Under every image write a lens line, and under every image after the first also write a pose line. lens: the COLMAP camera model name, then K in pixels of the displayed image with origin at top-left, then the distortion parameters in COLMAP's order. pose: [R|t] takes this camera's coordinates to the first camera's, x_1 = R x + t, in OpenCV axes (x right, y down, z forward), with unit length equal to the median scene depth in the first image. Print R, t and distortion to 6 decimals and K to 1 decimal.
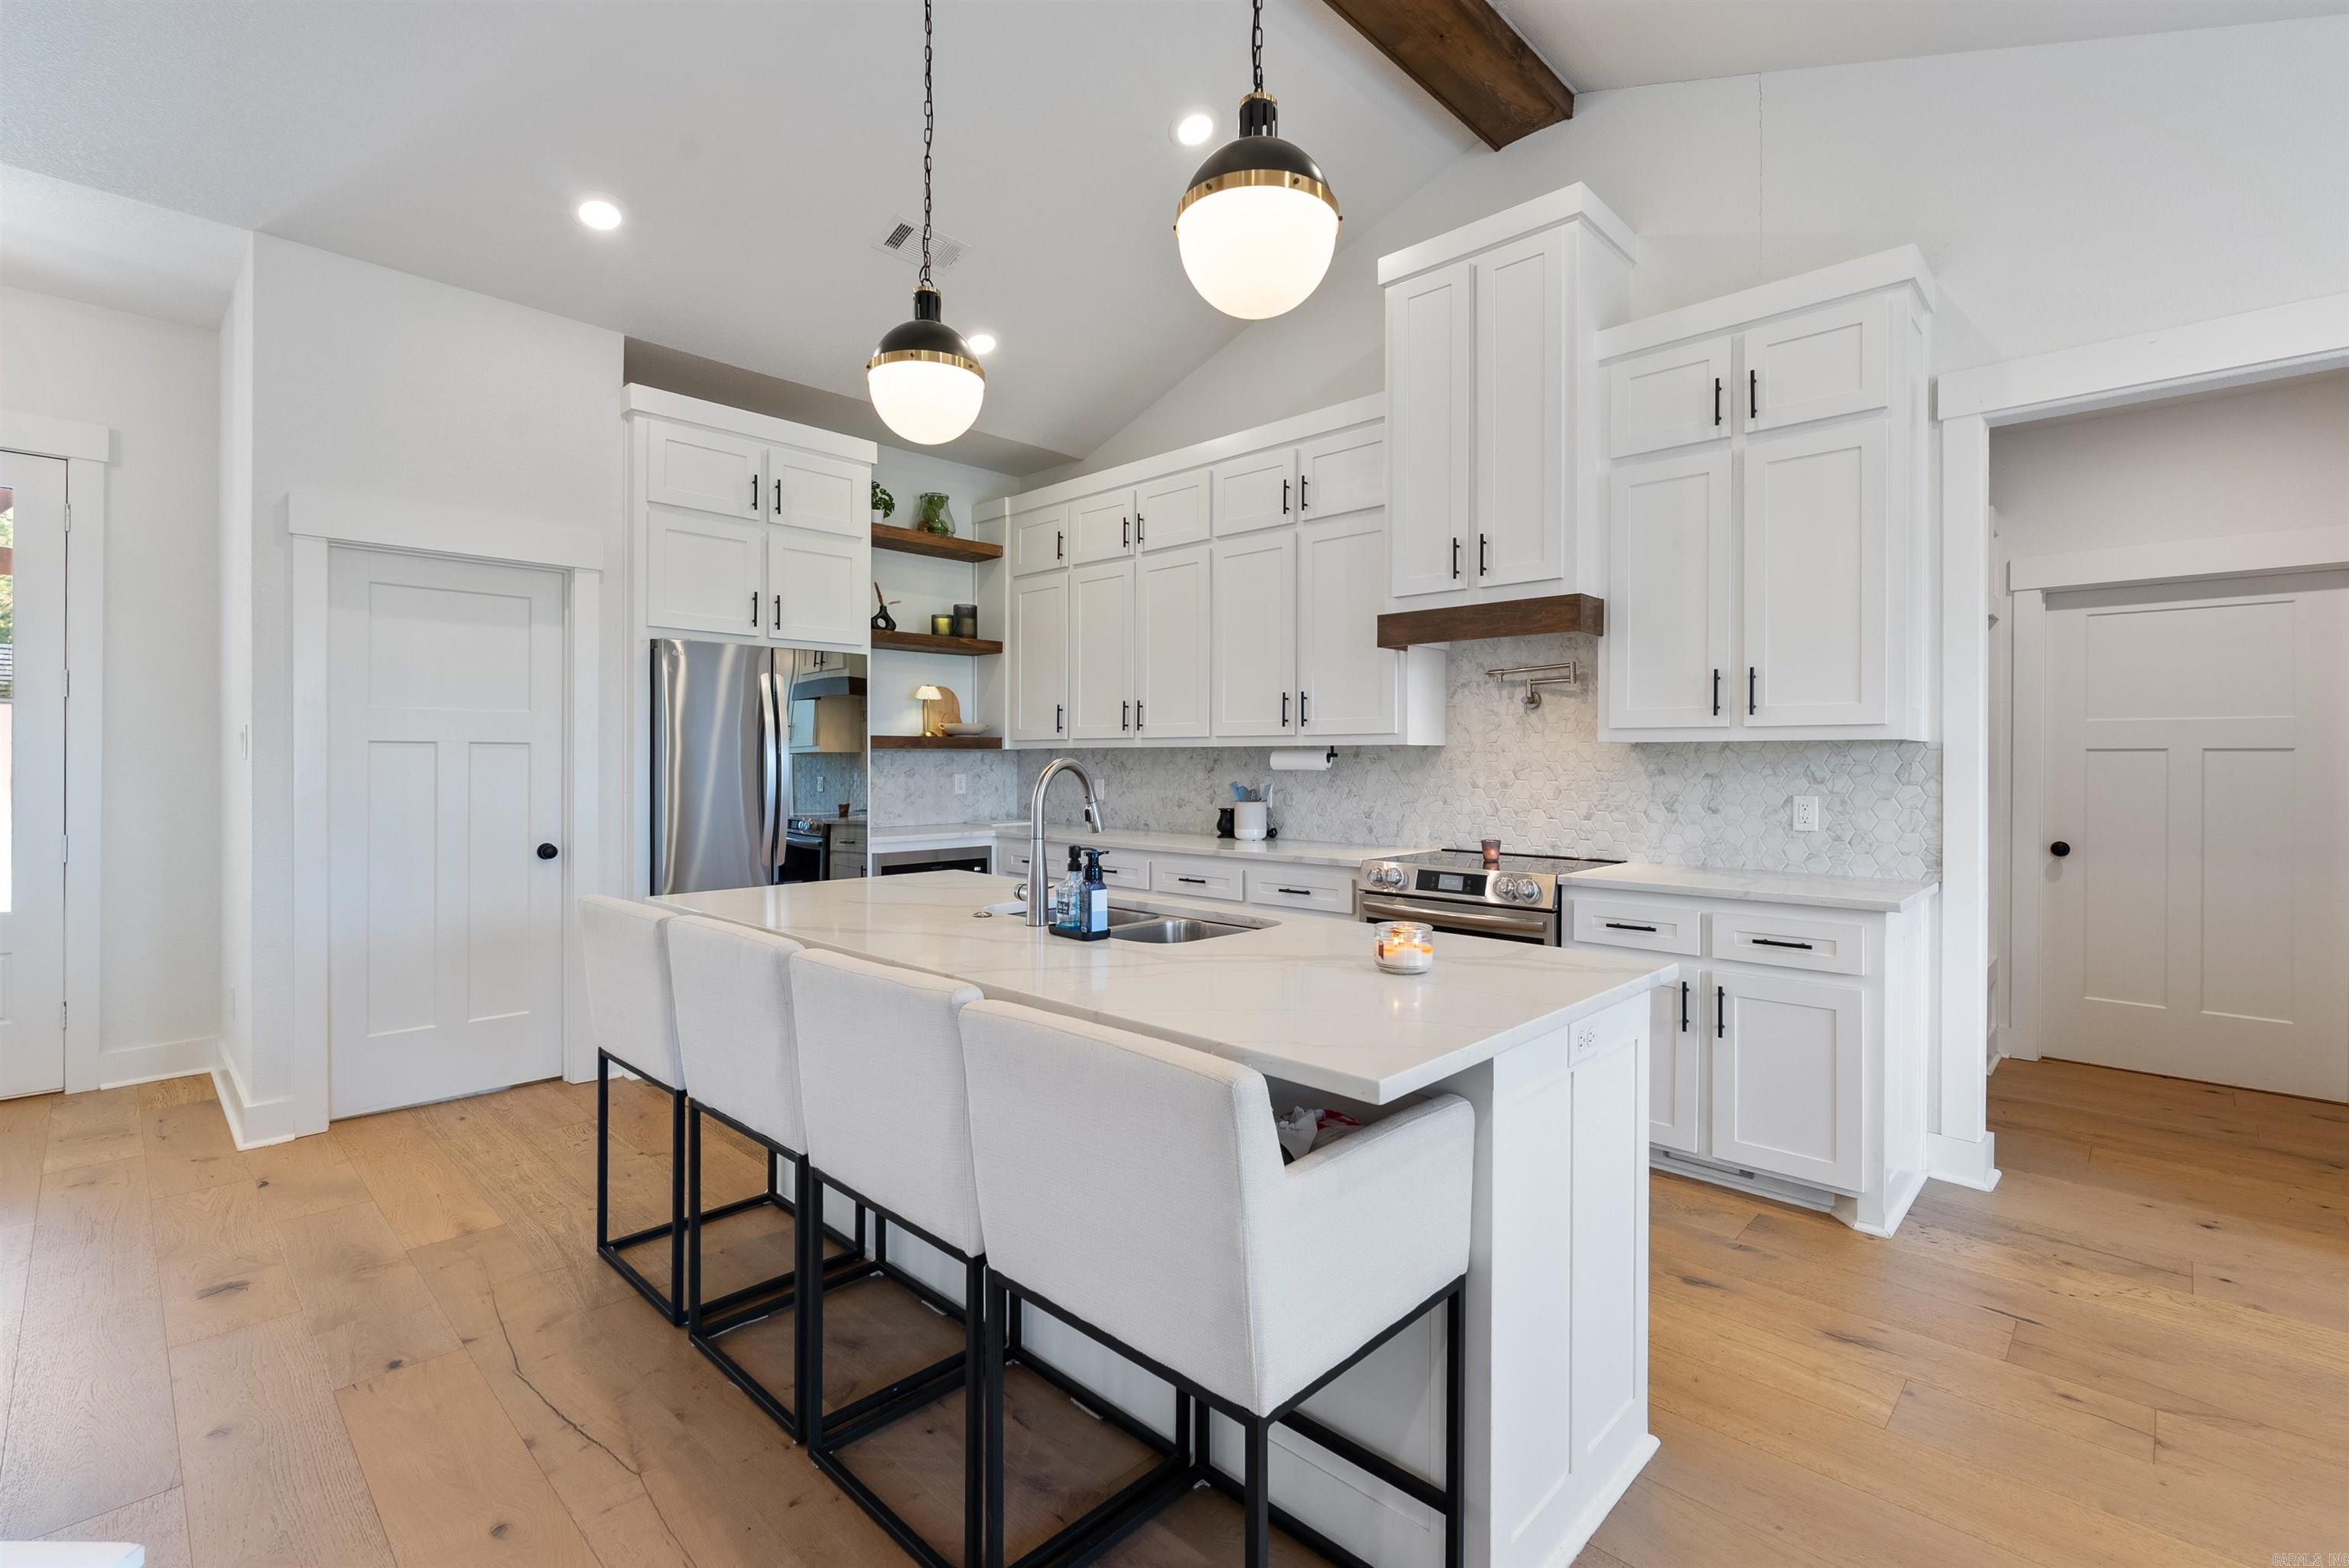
lens RADIAL K [[1041.5, 0, 1174.8], [0, 1041.5, 763.1], [0, 0, 1]] dist [-0.007376, 0.001280]
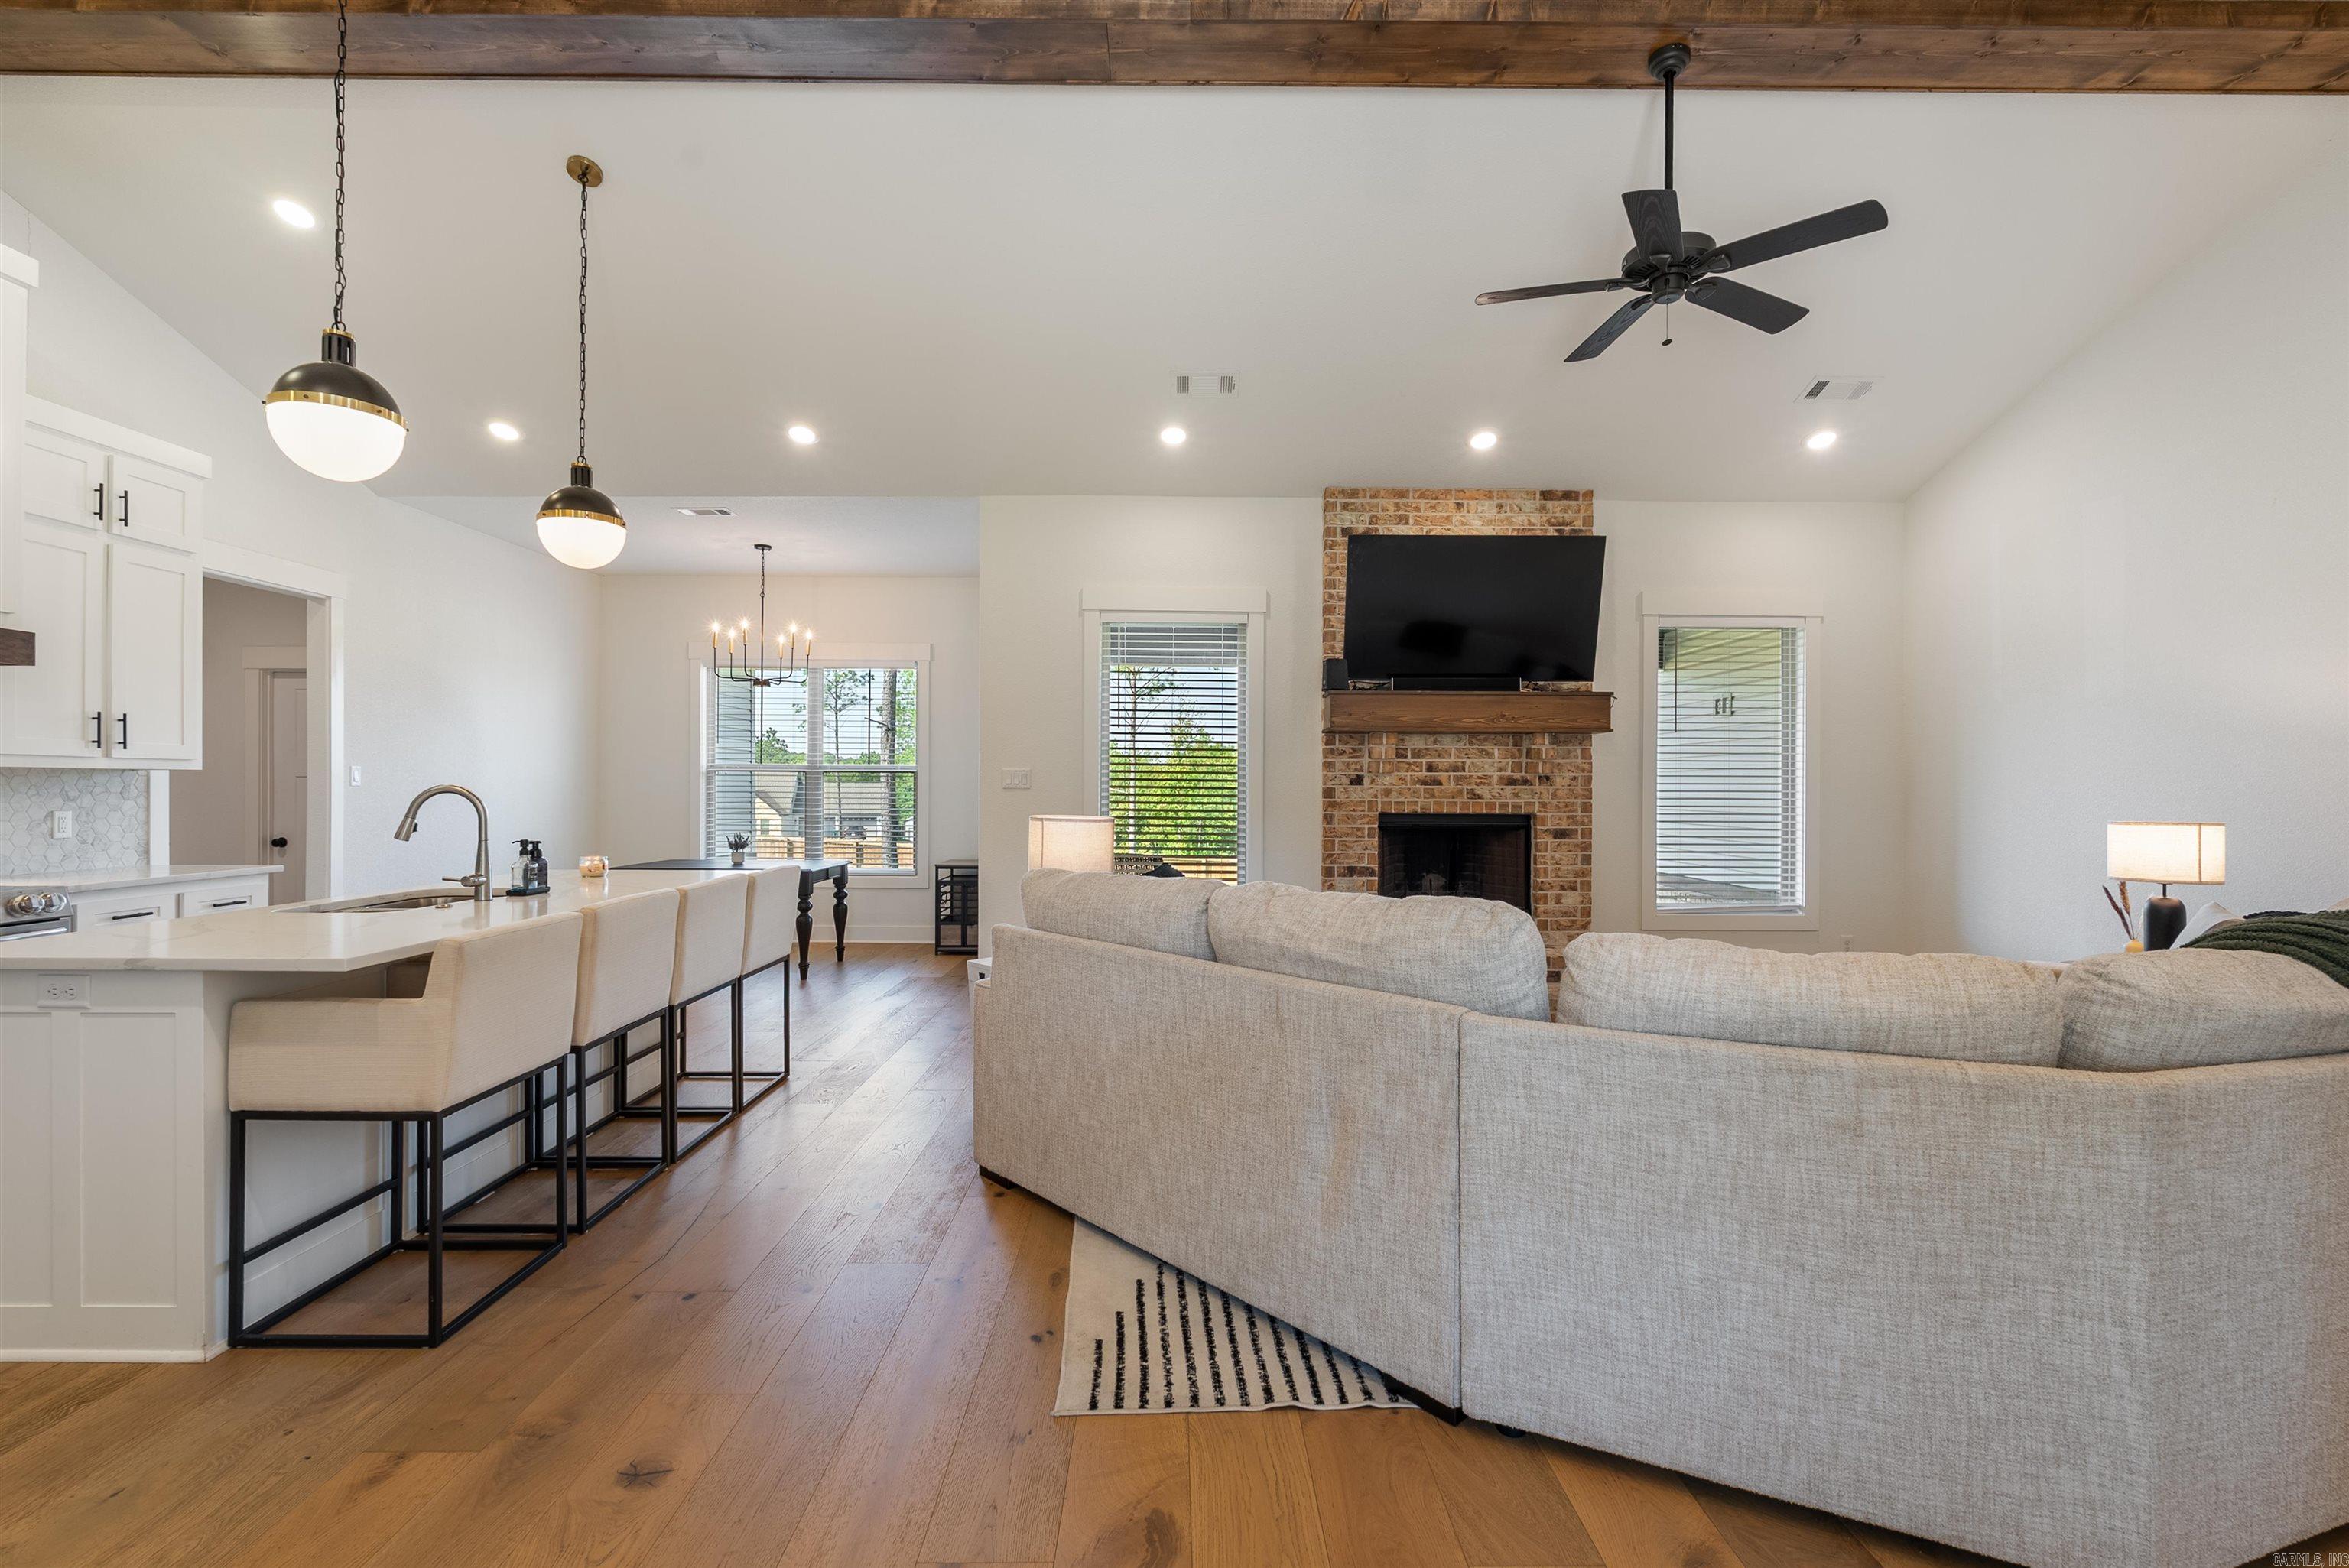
lens RADIAL K [[1041.5, 0, 1175.3], [0, 1041.5, 787.0], [0, 0, 1]] dist [-0.007376, 0.001280]
pose [[-0.694181, -0.005437, 0.719780, -1.044161], [-0.003271, 0.999985, 0.004398, -0.006402], [-0.719793, 0.000698, -0.694188, 0.745819]]
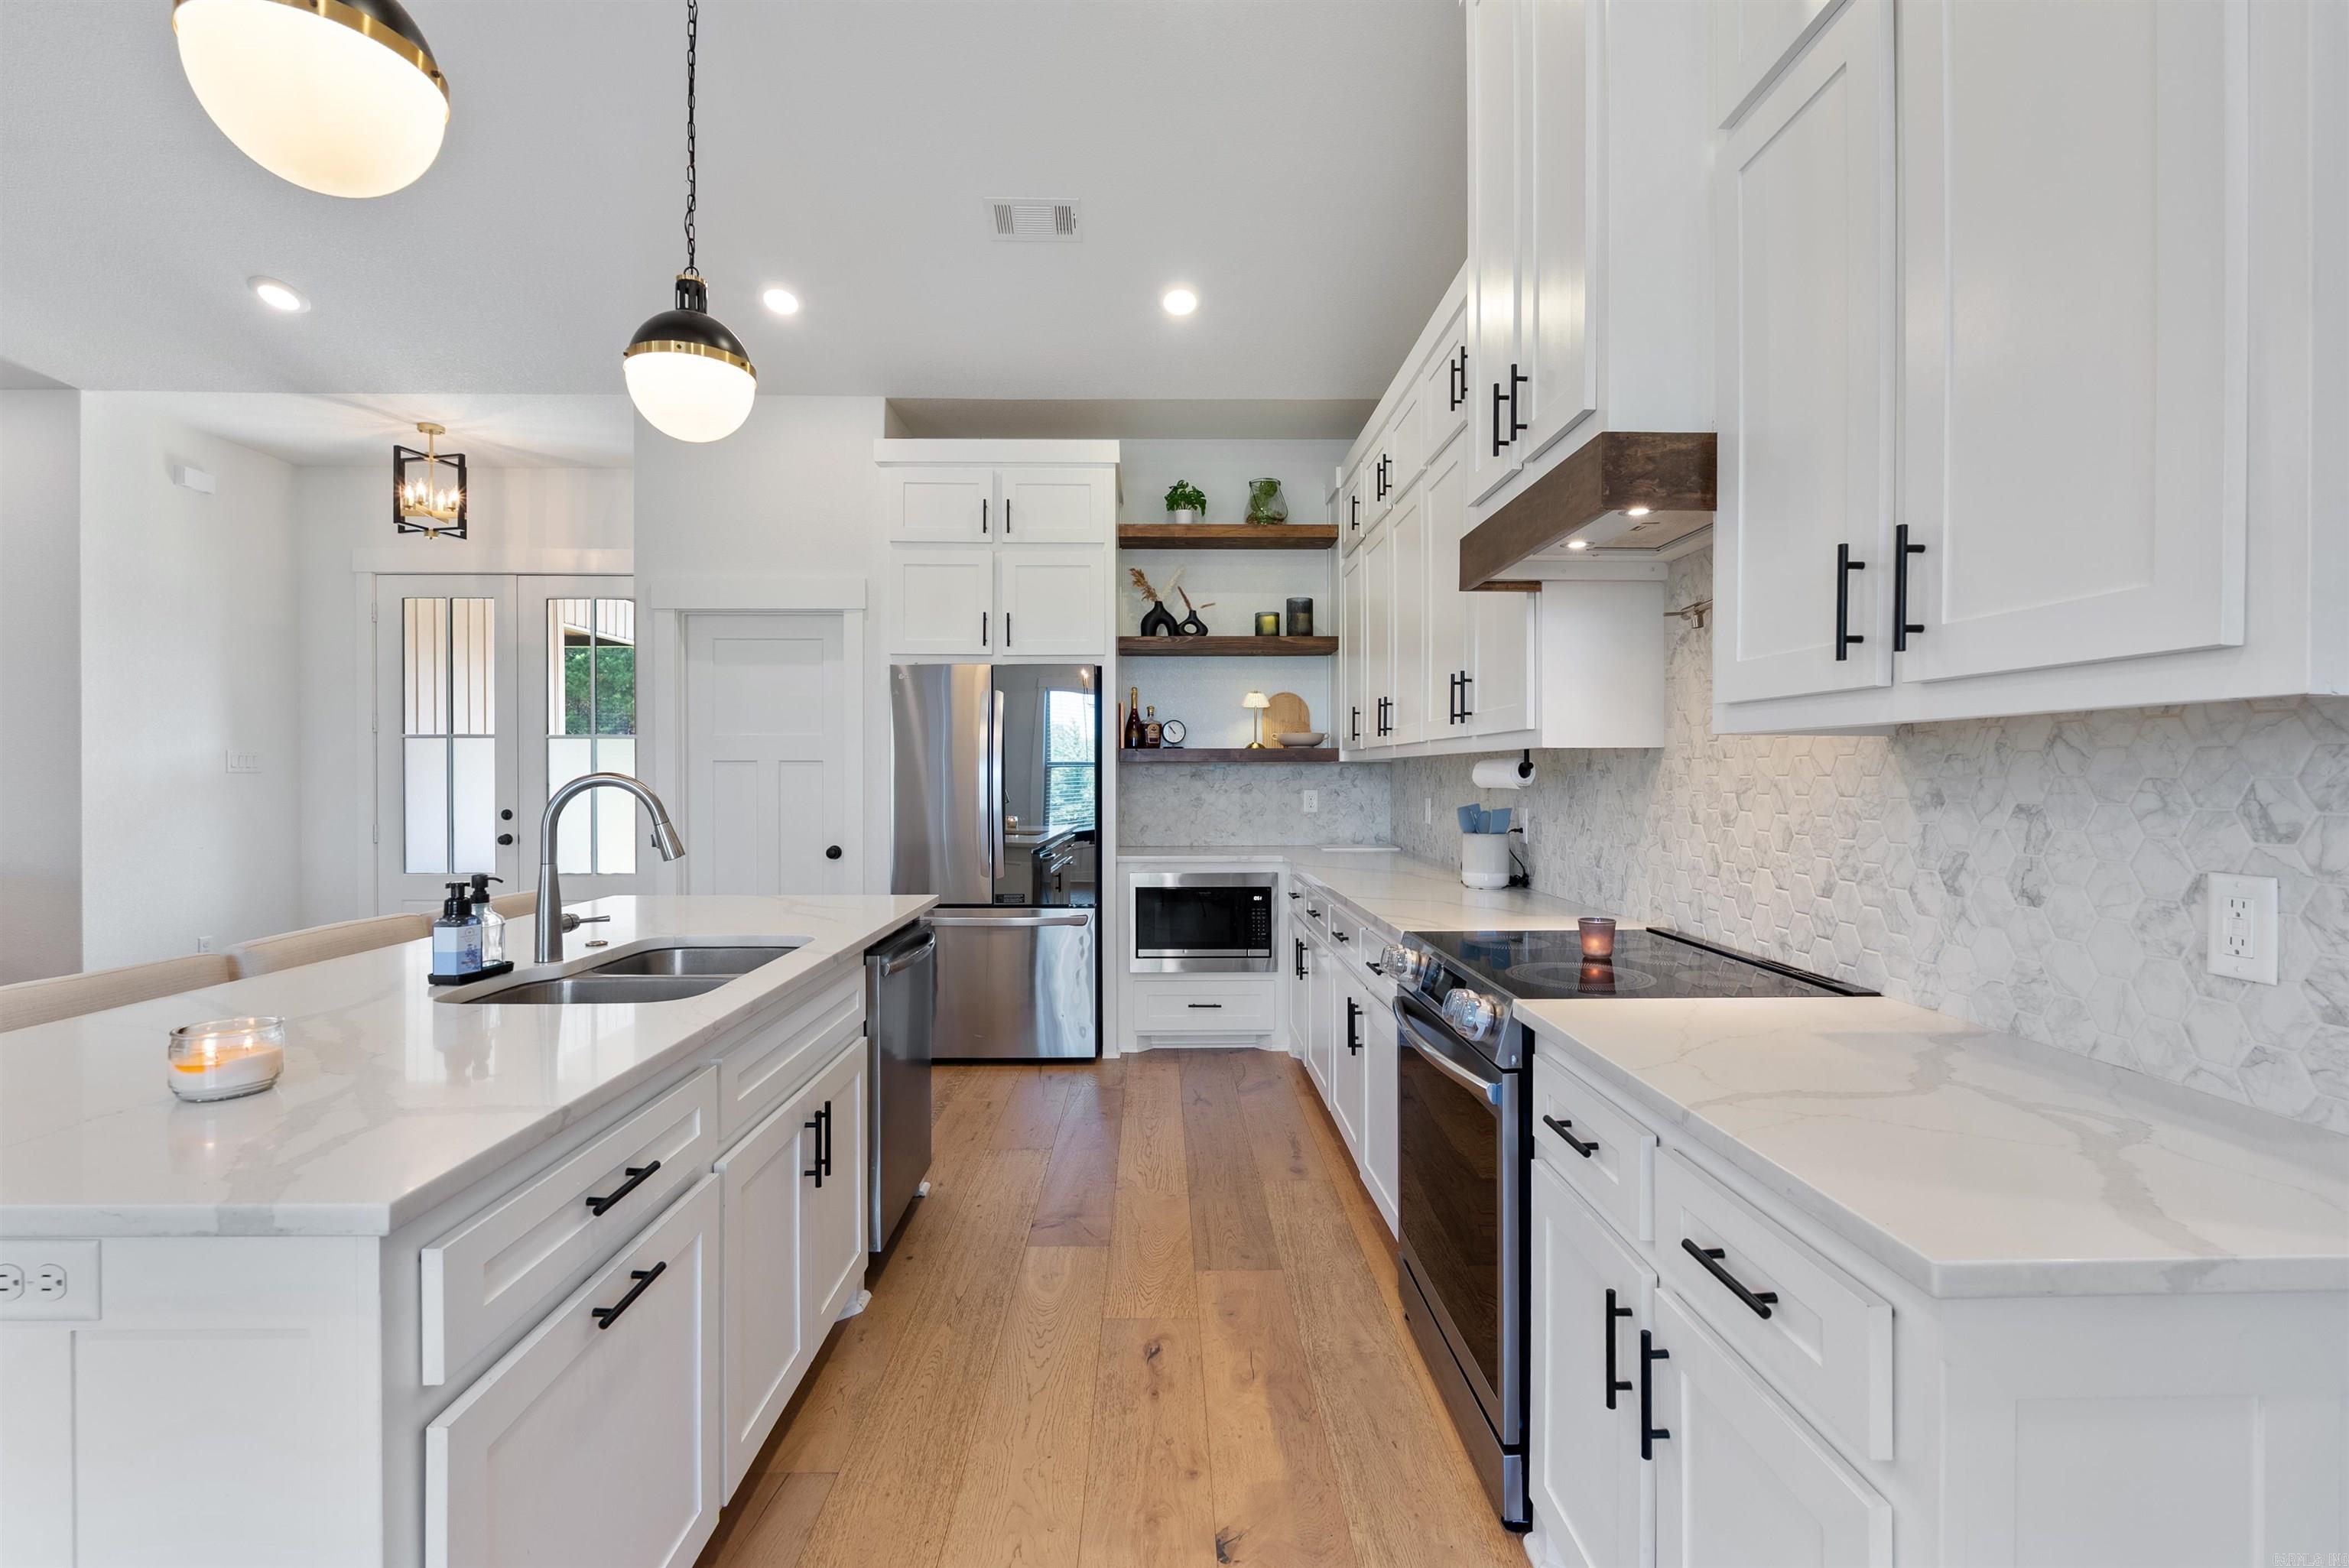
lens RADIAL K [[1041.5, 0, 1179.4], [0, 1041.5, 777.7], [0, 0, 1]] dist [-0.007376, 0.001280]
pose [[0.707563, 0.000316, -0.706650, 0.498796], [-0.000094, 1.000000, 0.000354, -0.000279], [0.706650, -0.000184, 0.707563, 0.430342]]
